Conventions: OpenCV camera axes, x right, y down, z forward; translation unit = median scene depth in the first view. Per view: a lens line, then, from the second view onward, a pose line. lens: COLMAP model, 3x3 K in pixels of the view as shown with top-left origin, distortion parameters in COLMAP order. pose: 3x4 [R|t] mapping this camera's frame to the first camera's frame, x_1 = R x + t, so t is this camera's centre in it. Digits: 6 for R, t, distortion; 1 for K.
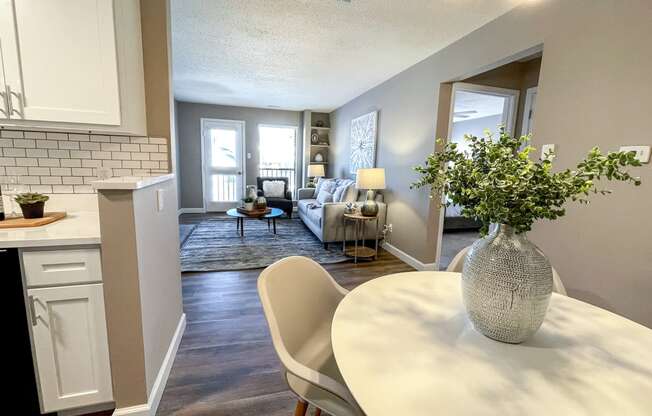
lens RADIAL K [[270.5, 0, 323.6], [0, 270.5, 202.9], [0, 0, 1]] dist [-0.001902, -0.000225]
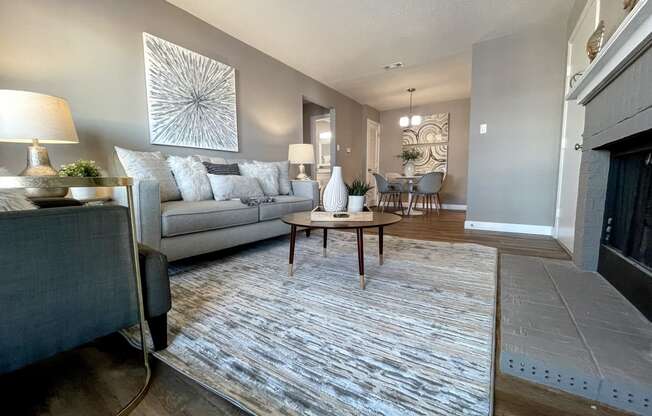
lens RADIAL K [[270.5, 0, 323.6], [0, 270.5, 202.9], [0, 0, 1]] dist [-0.001902, -0.000225]
pose [[-0.650813, -0.087477, 0.754182, -0.451420], [0.099191, 0.975030, 0.198689, -0.064963], [-0.752731, 0.204118, -0.625885, 1.021221]]
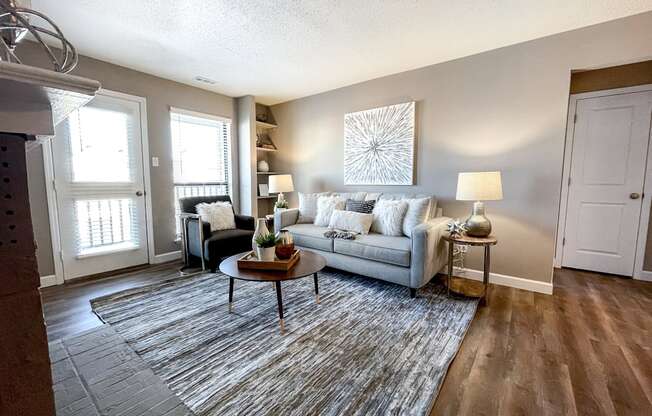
lens RADIAL K [[270.5, 0, 323.6], [0, 270.5, 202.9], [0, 0, 1]] dist [-0.001902, -0.000225]
pose [[0.805786, -0.079635, 0.586828, -0.371179], [0.110998, 0.993665, -0.017570, -0.047369], [-0.581711, 0.079295, 0.809521, 0.398770]]
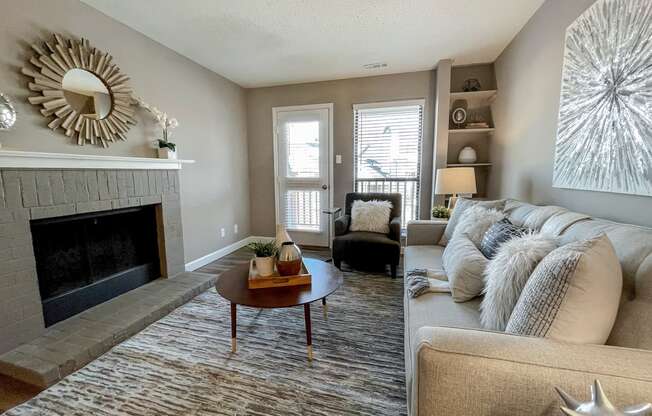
lens RADIAL K [[275.0, 0, 321.7], [0, 275.0, 206.6], [0, 0, 1]] dist [-0.003201, -0.000299]
pose [[0.846591, 0.028264, -0.531493, 0.030617], [-0.045349, 0.998788, -0.019120, -0.058702], [0.530309, 0.040290, 0.846847, 0.508750]]
